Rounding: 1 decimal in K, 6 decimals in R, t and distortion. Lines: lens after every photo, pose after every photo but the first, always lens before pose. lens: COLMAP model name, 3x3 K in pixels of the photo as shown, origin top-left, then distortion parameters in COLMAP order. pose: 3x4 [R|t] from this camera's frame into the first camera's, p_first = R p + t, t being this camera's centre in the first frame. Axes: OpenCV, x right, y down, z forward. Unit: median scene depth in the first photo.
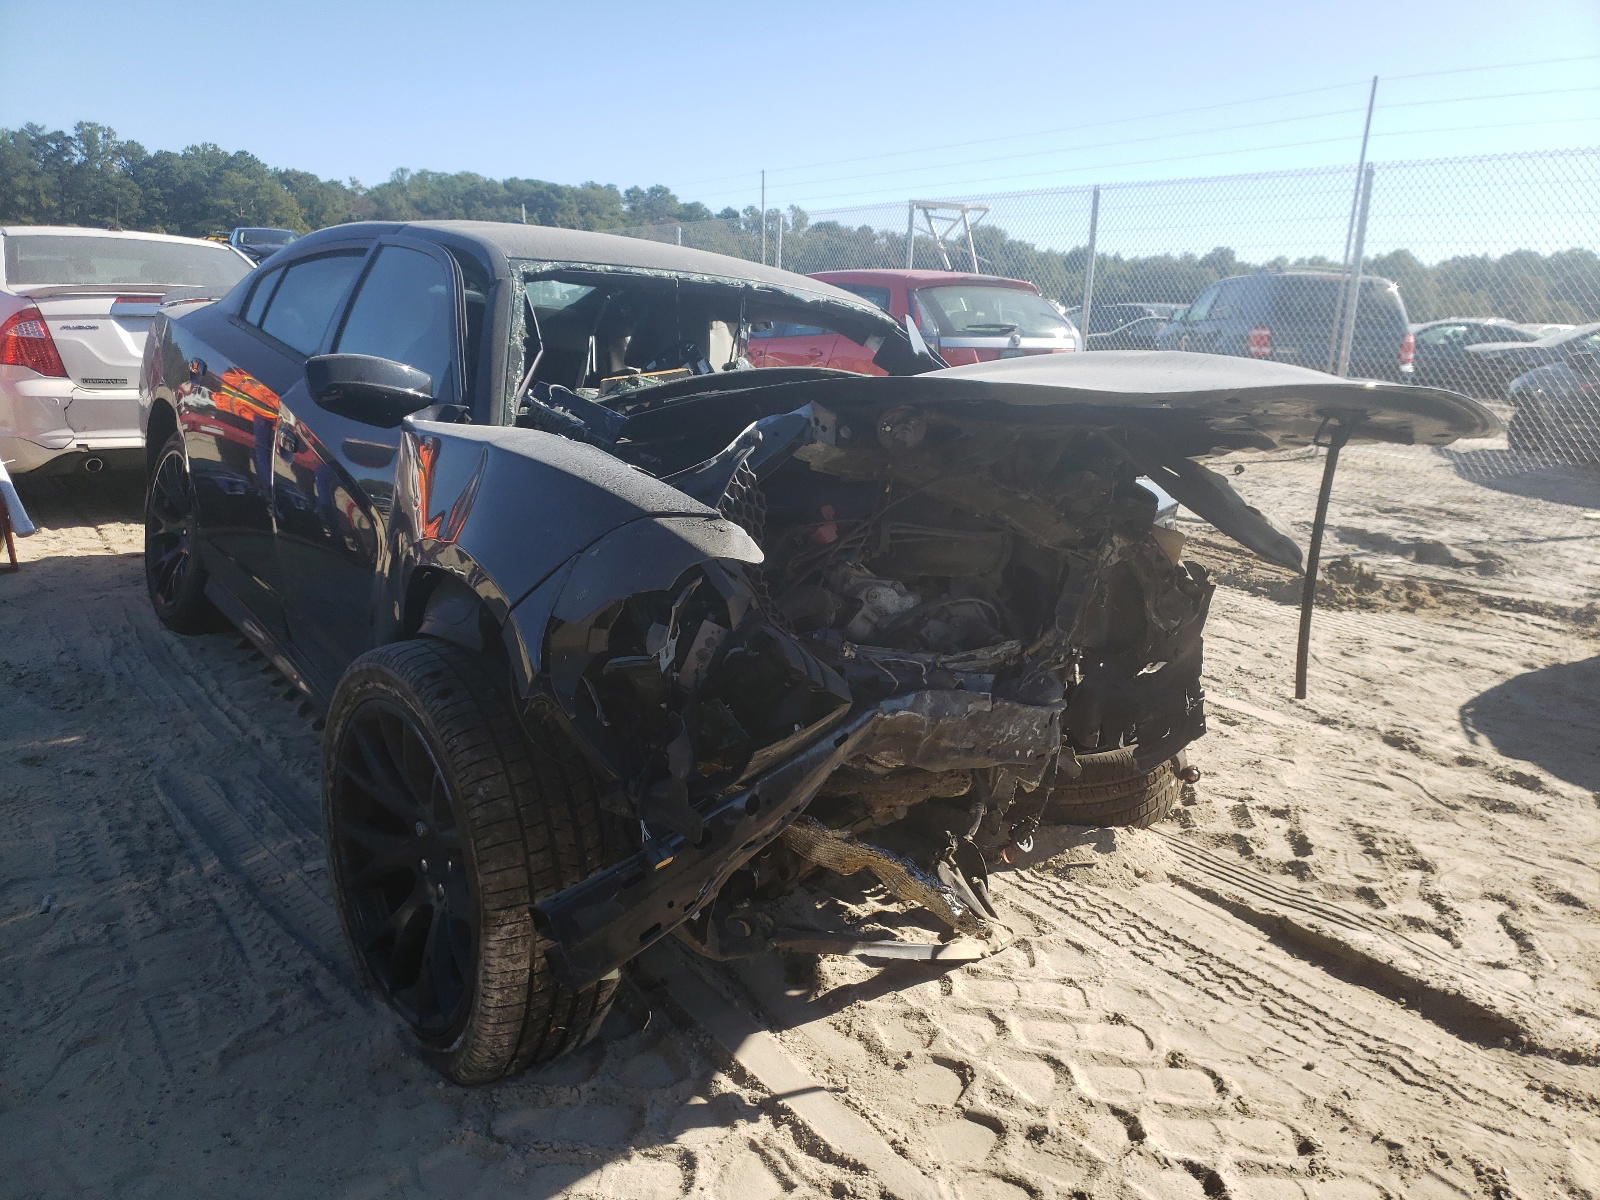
lens RADIAL K [[1245.8, 0, 800.0], [0, 1245.8, 600.0], [0, 0, 1]] dist [0.032623, -0.001657]
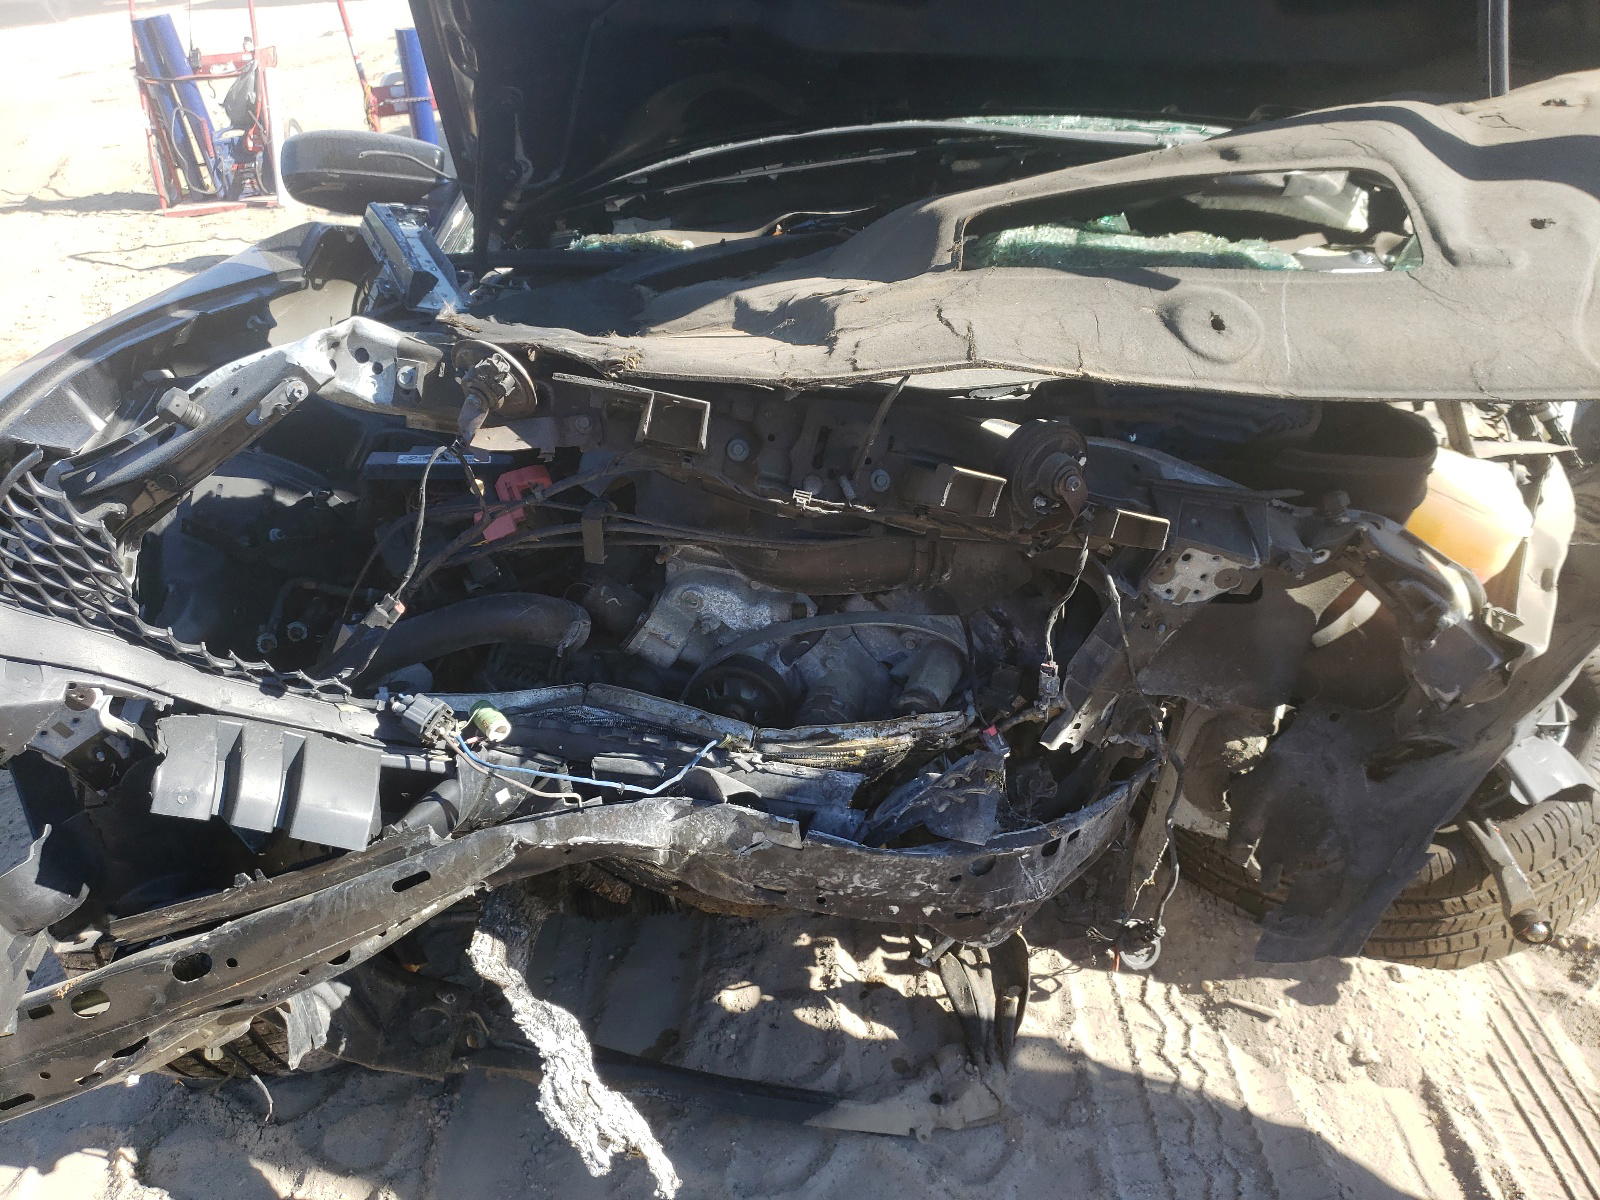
lens RADIAL K [[1245.8, 0, 800.0], [0, 1245.8, 600.0], [0, 0, 1]] dist [0.032623, -0.001657]
pose [[0.825279, 0.219287, -0.520411, 0.316023], [-0.071021, 0.954515, 0.289580, -0.137240], [0.560242, -0.202024, 0.803315, 0.427556]]
